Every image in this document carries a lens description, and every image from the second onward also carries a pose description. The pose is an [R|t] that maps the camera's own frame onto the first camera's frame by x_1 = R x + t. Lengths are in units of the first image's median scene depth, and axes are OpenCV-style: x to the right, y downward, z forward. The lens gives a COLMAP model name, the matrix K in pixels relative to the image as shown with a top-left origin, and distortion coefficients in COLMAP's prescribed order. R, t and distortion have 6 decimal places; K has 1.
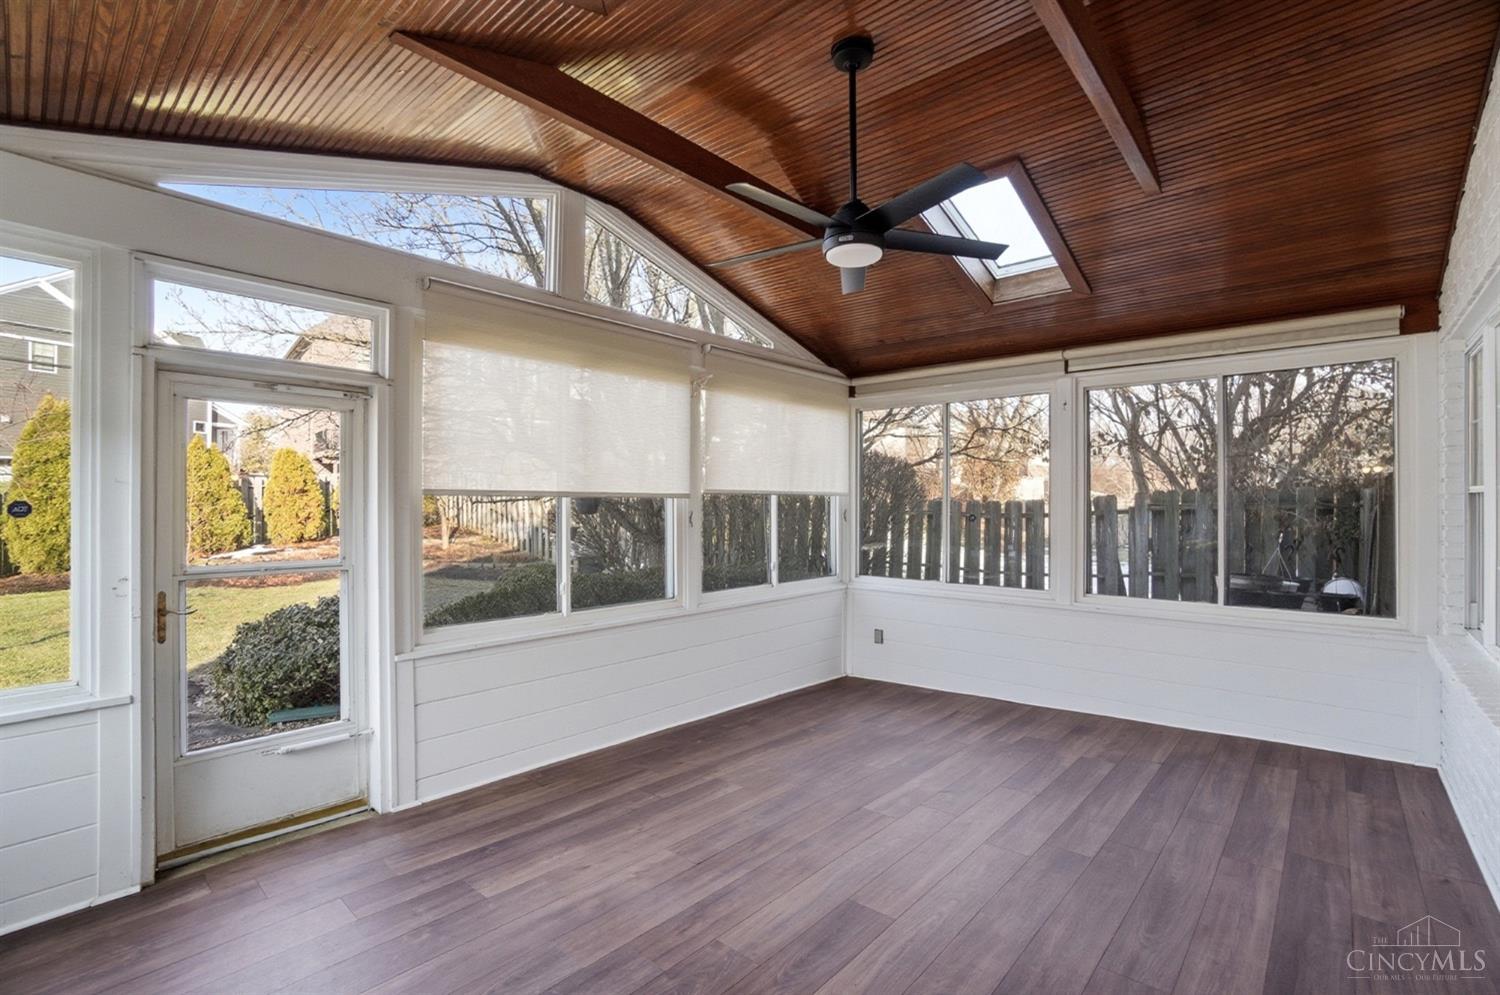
lens RADIAL K [[675.0, 0, 750.0], [0, 675.0, 497.5], [0, 0, 1]] dist [-0.038038, 0.000357]
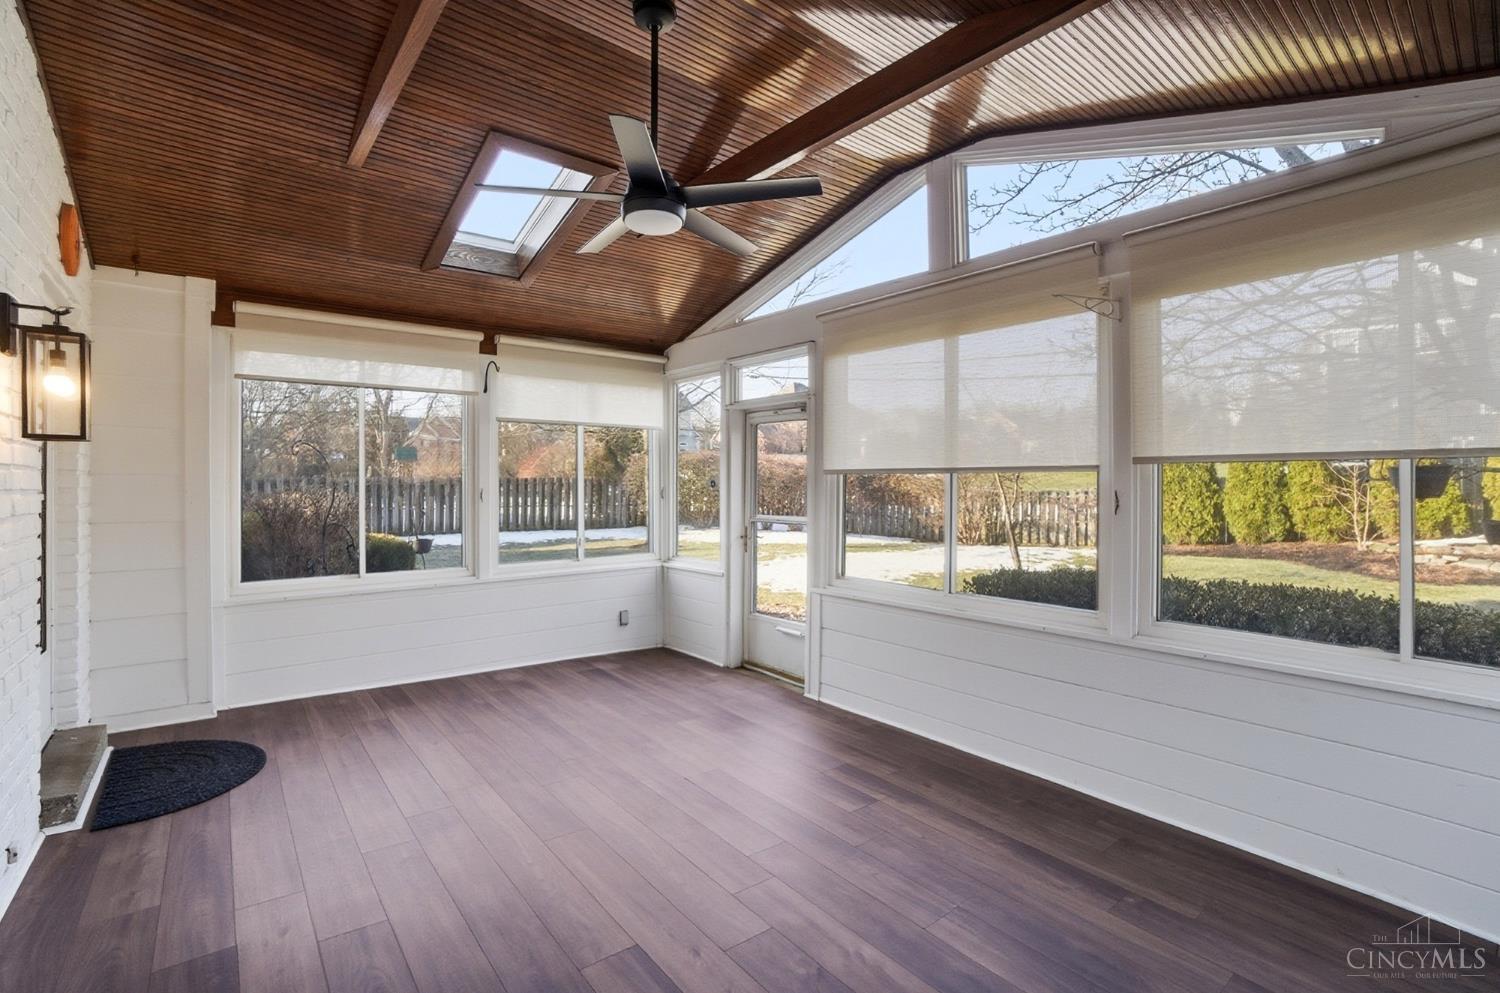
lens RADIAL K [[675.0, 0, 750.0], [0, 675.0, 496.5], [0, 0, 1]] dist [-0.038038, 0.000357]
pose [[-0.147833, 0.018339, -0.988842, 0.802766], [0.007503, 0.999820, 0.017421, 0.010920], [0.988984, -0.004844, -0.147944, 0.946588]]
